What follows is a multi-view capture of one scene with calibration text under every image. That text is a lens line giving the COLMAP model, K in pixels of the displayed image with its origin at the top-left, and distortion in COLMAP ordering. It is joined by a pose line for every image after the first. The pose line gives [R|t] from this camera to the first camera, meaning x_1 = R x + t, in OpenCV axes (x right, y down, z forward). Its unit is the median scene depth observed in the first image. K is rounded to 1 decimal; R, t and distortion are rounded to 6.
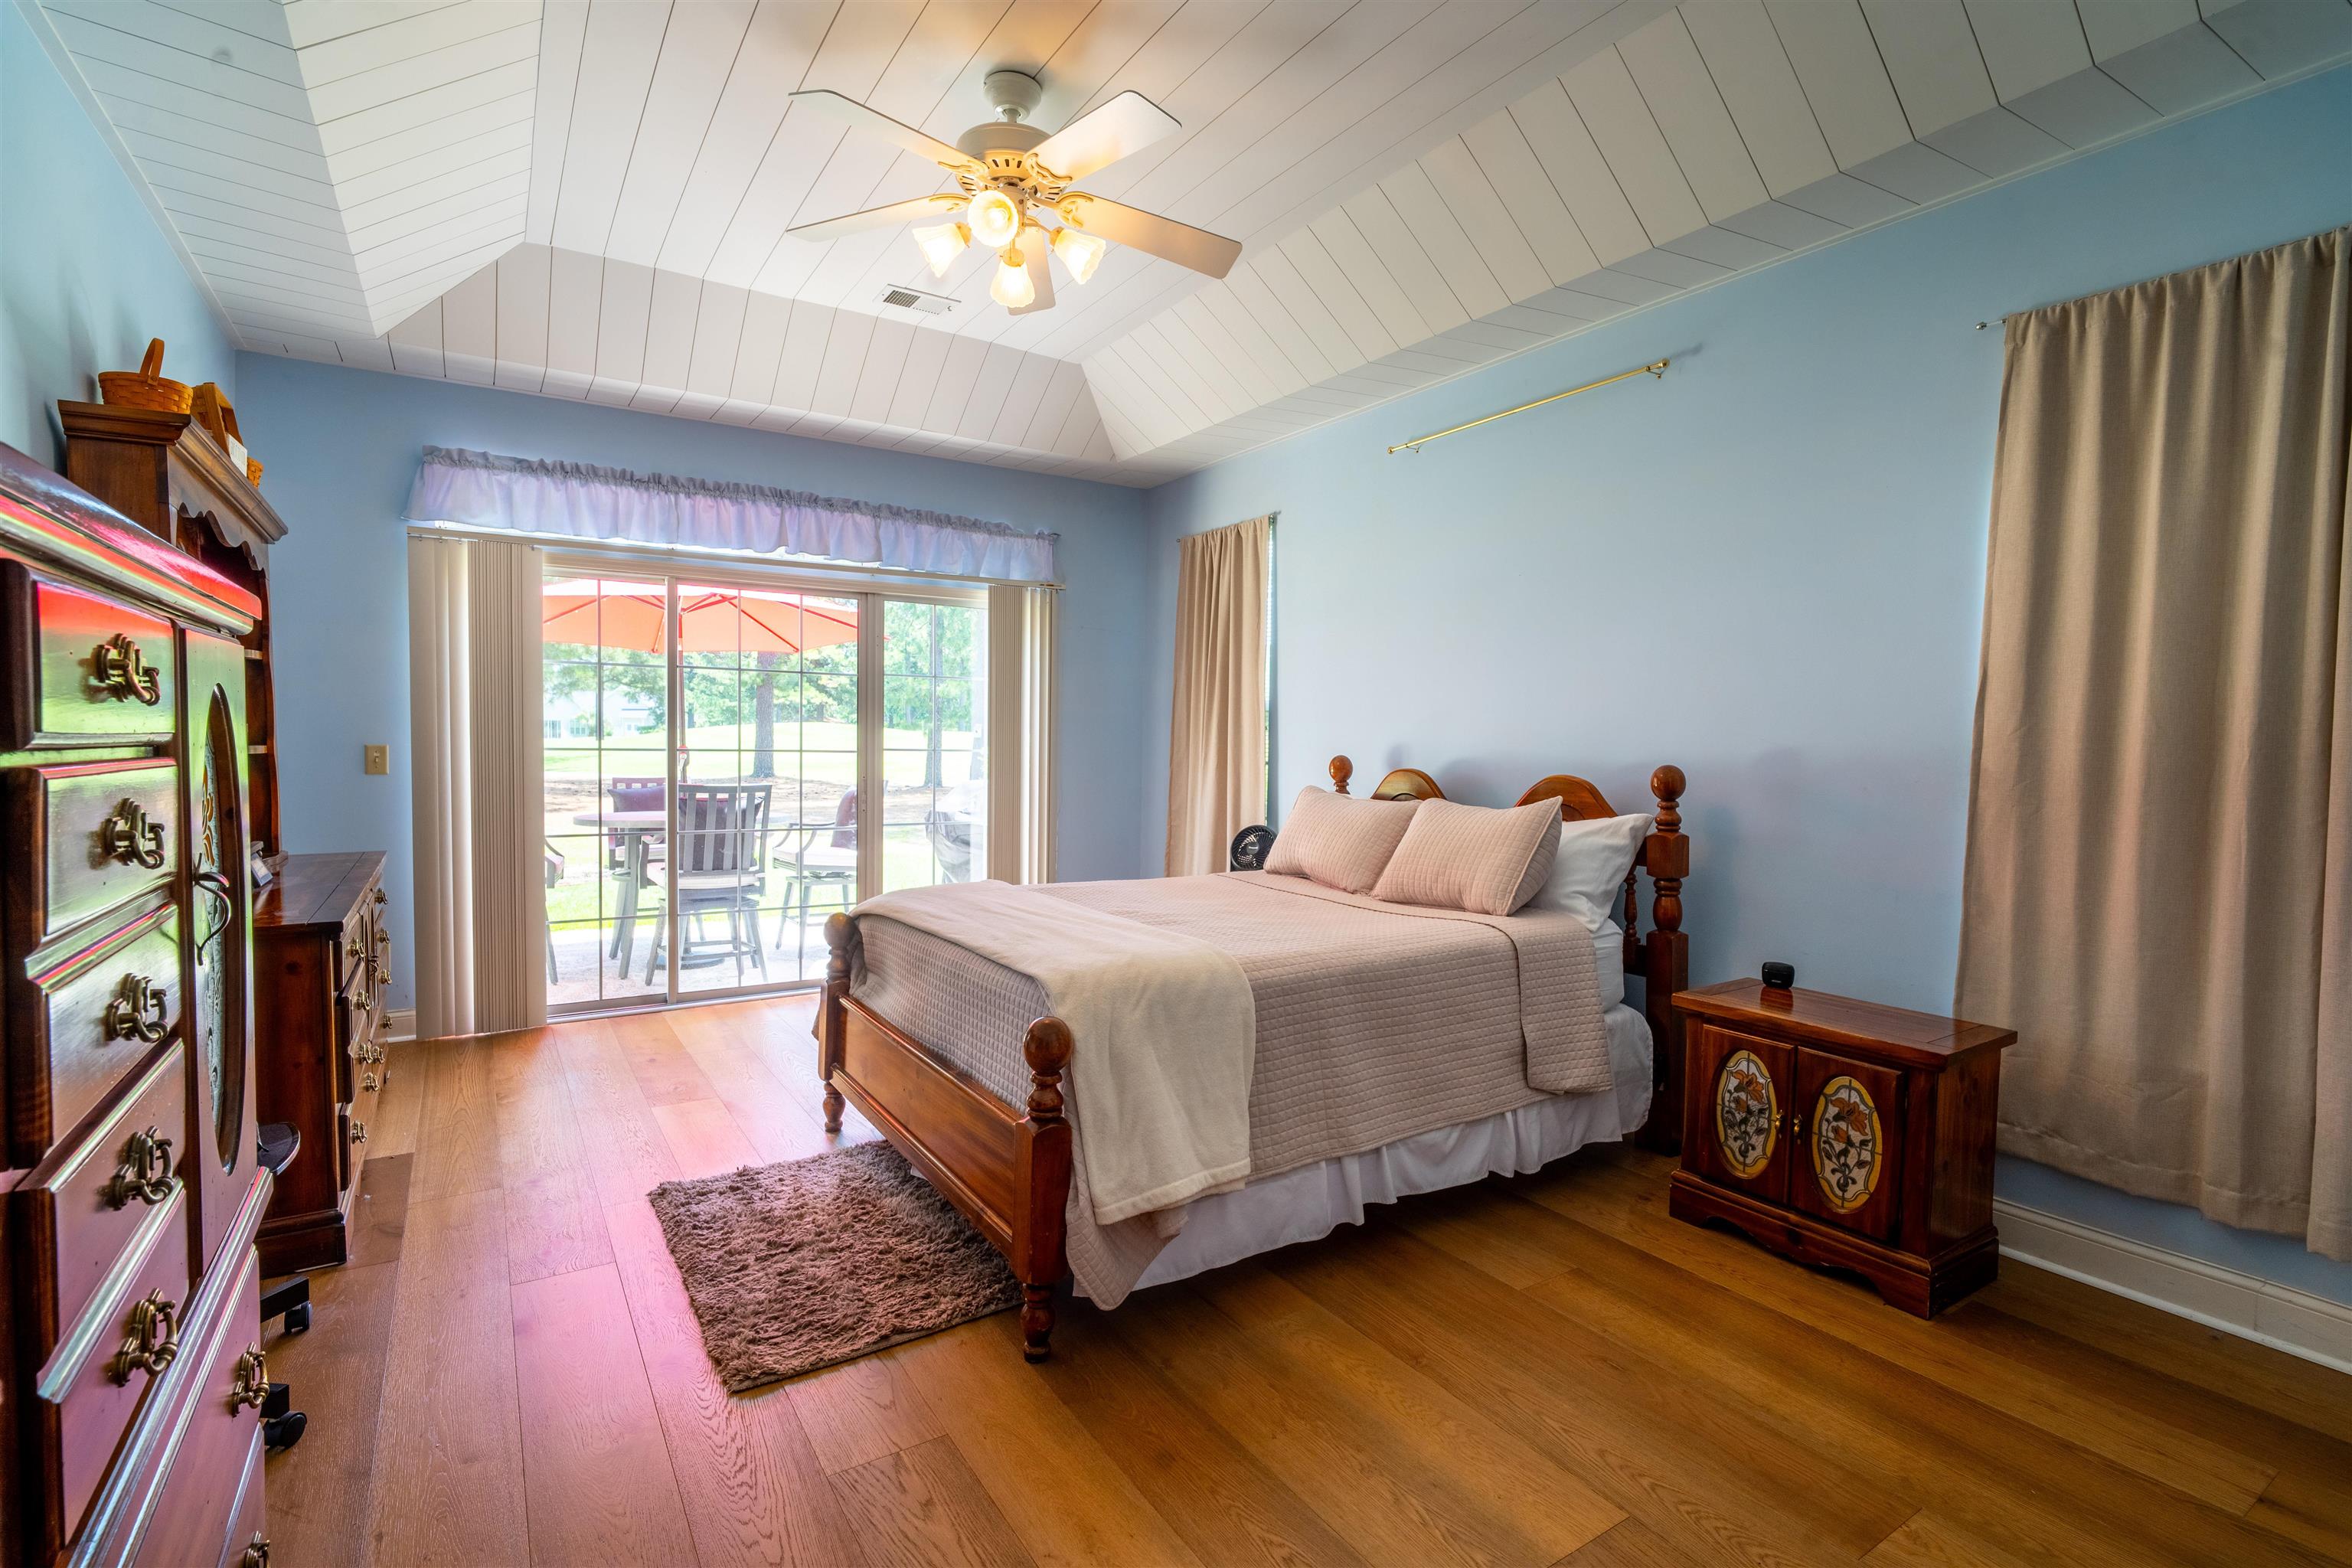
lens RADIAL K [[1087.6, 0, 1187.7], [0, 1087.6, 785.3], [0, 0, 1]] dist [-0.000167, -0.002183]
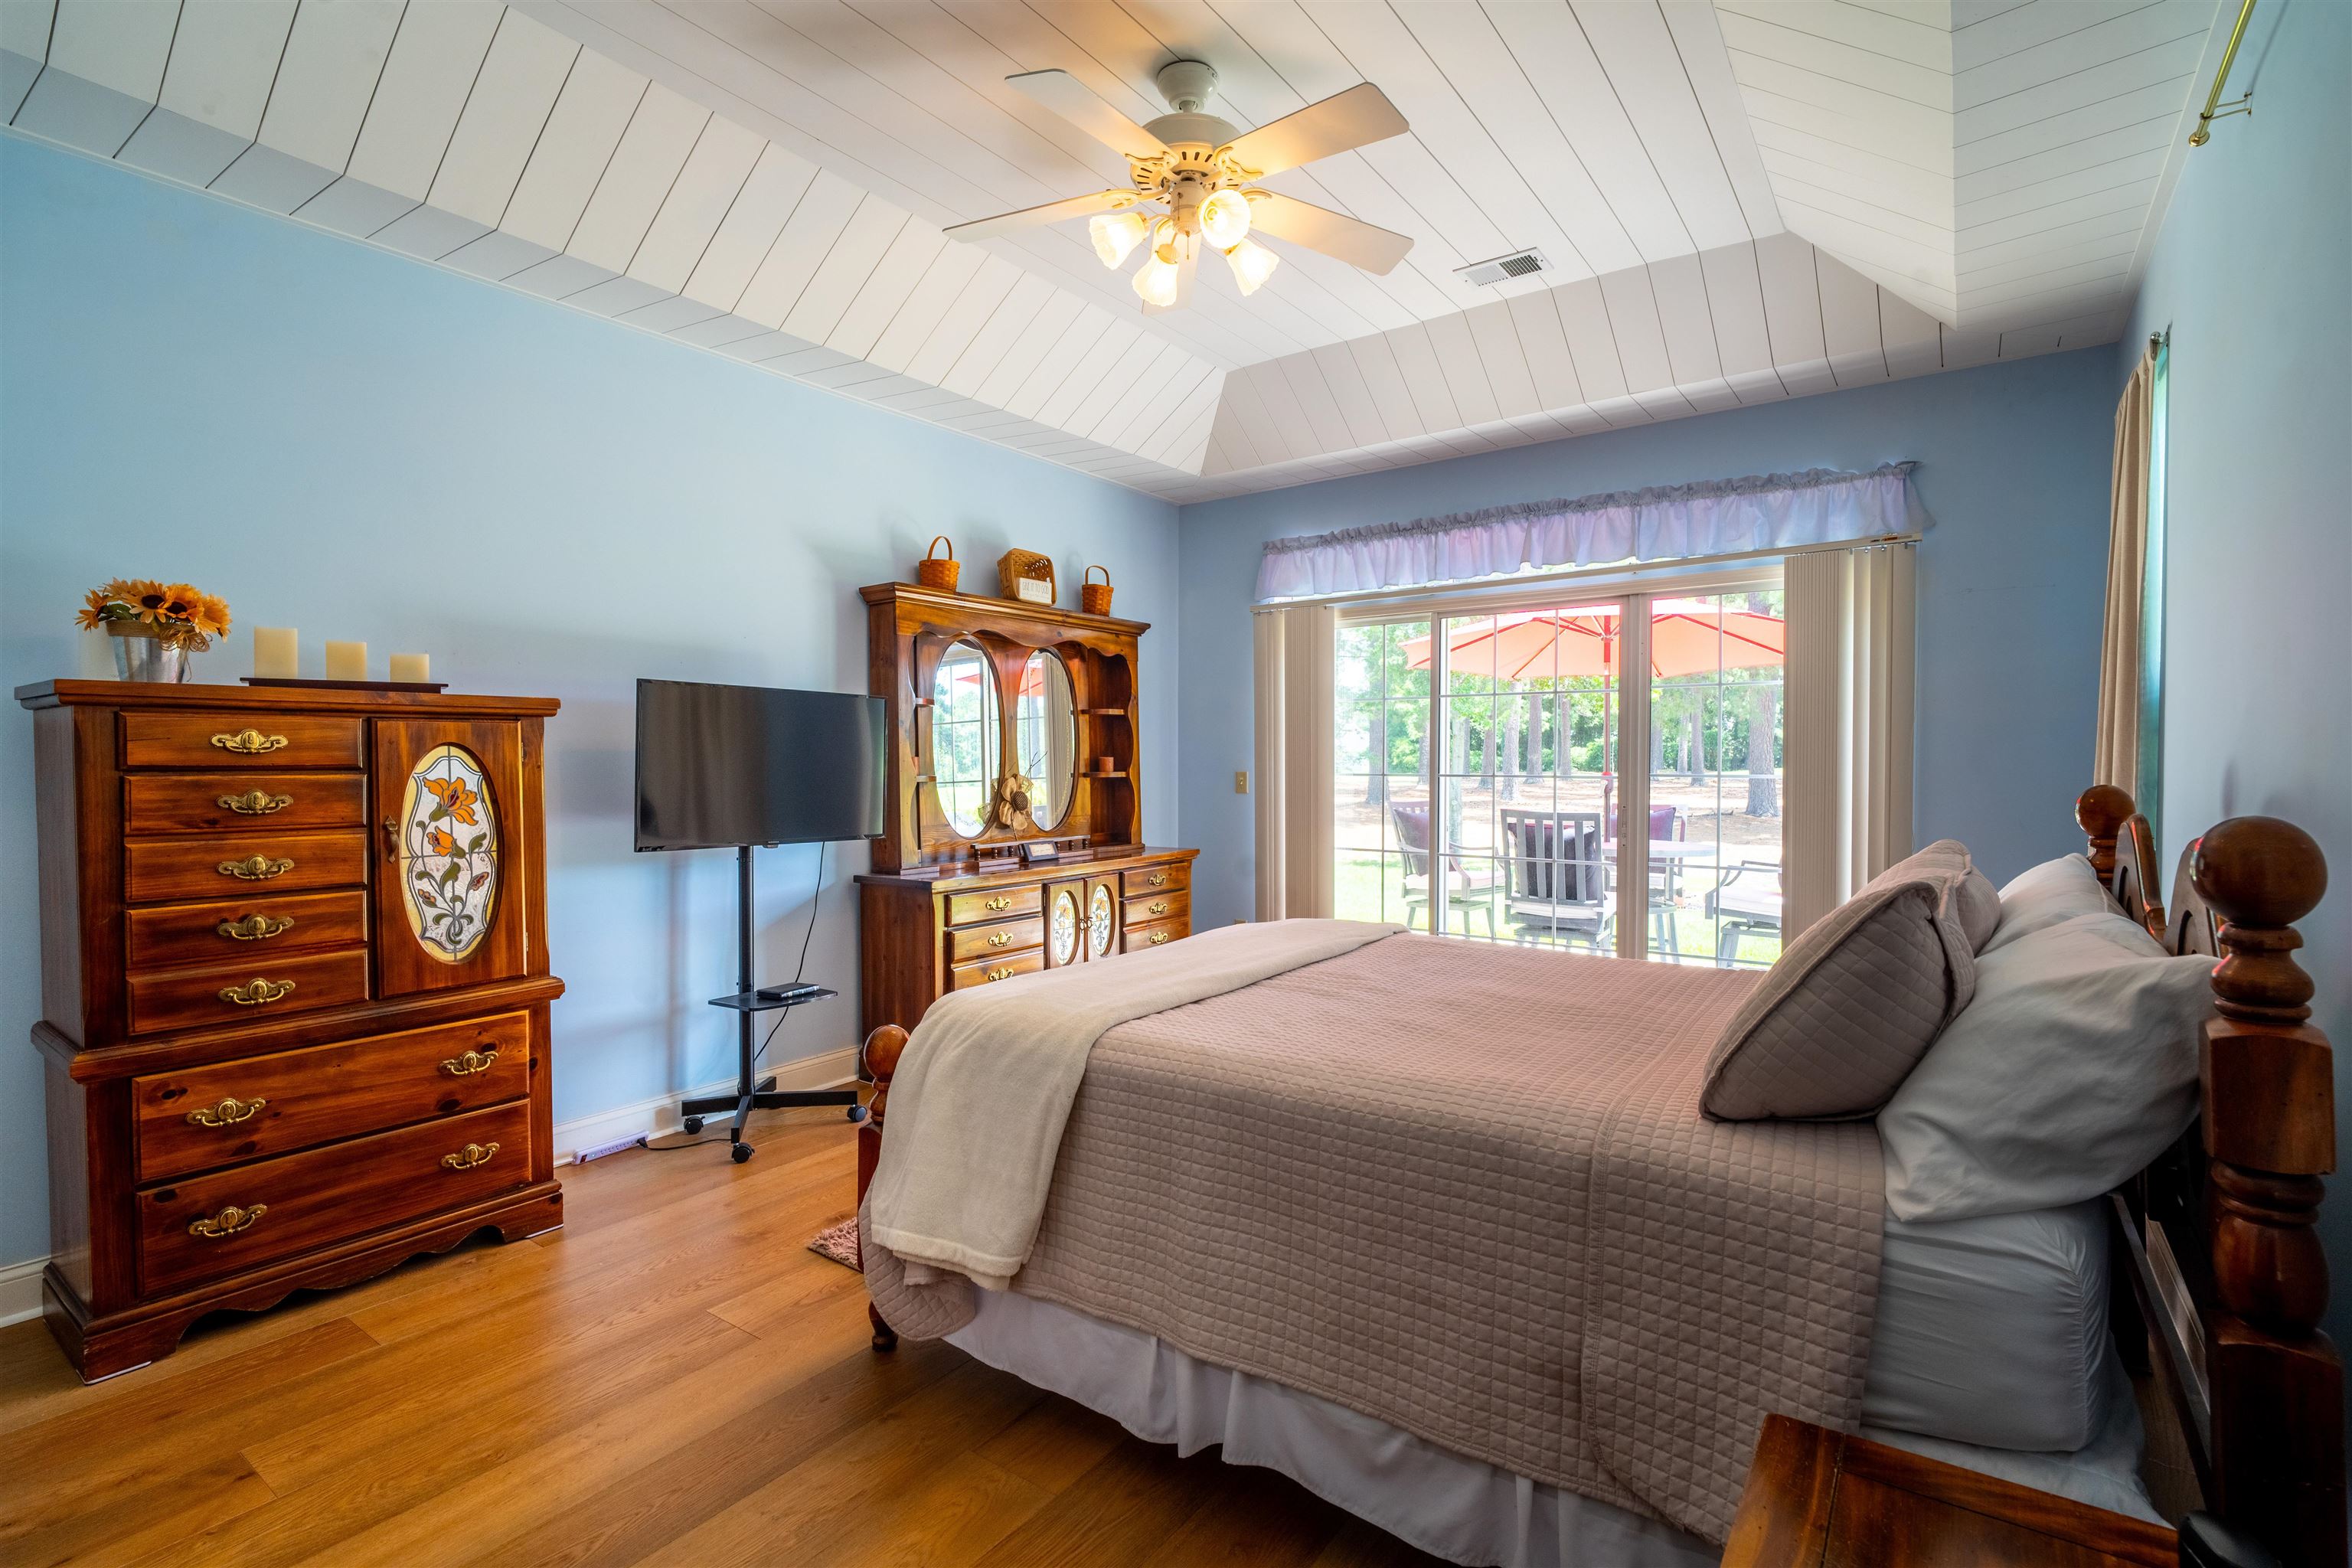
lens RADIAL K [[1087.6, 0, 1186.3], [0, 1087.6, 788.0], [0, 0, 1]] dist [-0.000167, -0.002183]
pose [[0.360653, 0.010114, -0.932645, 0.434253], [-0.032036, 0.999486, -0.001549, -0.011012], [0.932150, 0.030437, 0.360792, 0.402035]]
